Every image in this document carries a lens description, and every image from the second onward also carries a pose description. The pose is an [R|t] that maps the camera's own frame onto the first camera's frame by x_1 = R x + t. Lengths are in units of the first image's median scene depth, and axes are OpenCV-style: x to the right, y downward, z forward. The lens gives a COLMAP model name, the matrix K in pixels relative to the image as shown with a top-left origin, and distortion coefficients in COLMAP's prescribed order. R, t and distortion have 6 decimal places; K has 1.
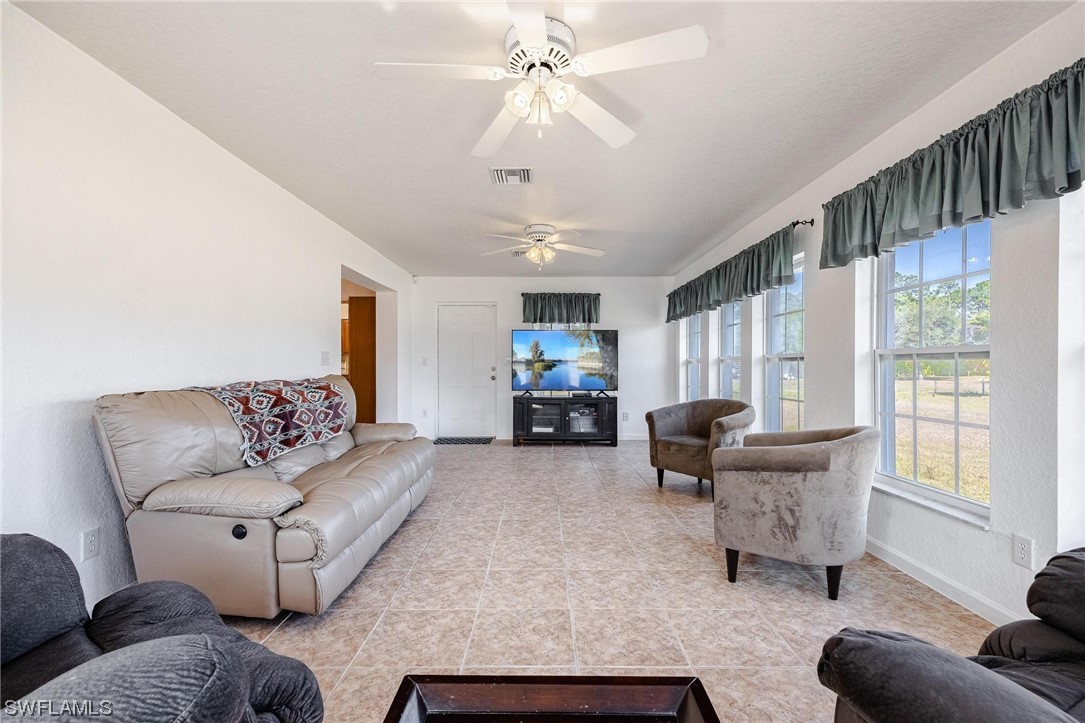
lens RADIAL K [[470.2, 0, 543.6], [0, 470.2, 368.3], [0, 0, 1]] dist [0.006453, 0.000843]
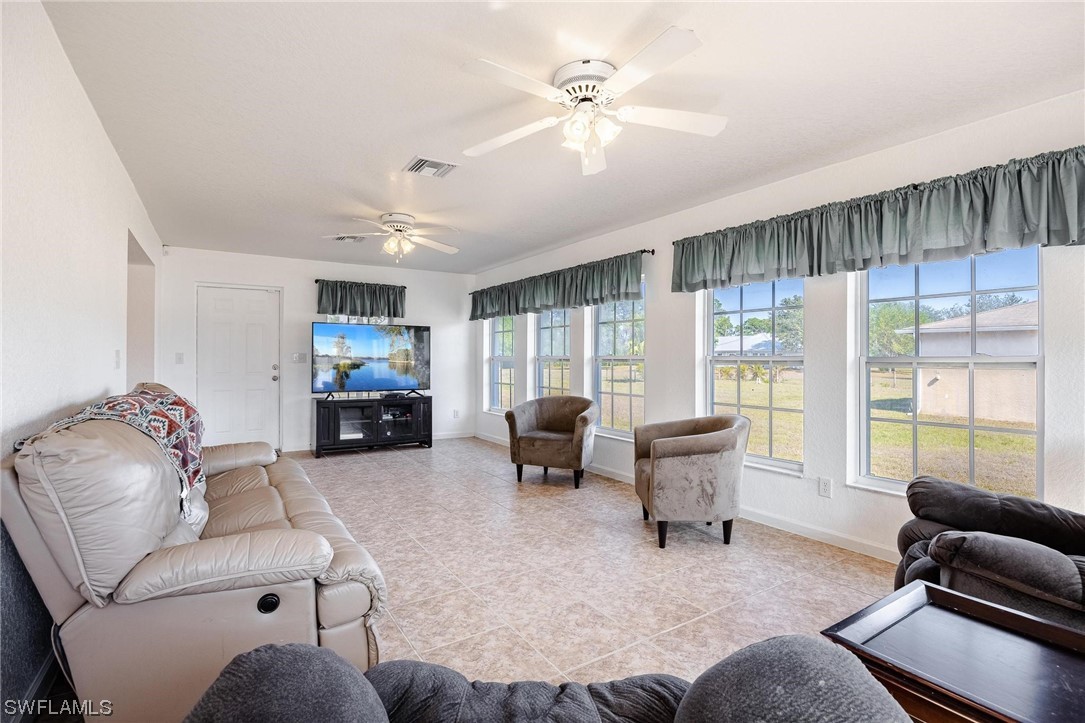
lens RADIAL K [[491.6, 0, 536.5], [0, 491.6, 358.0], [0, 0, 1]] dist [-0.017266, 0.000021]
pose [[0.852283, 0.002046, 0.523077, -0.383784], [0.000709, 0.999987, -0.005068, -0.024102], [-0.523081, 0.004690, 0.852270, 0.059467]]
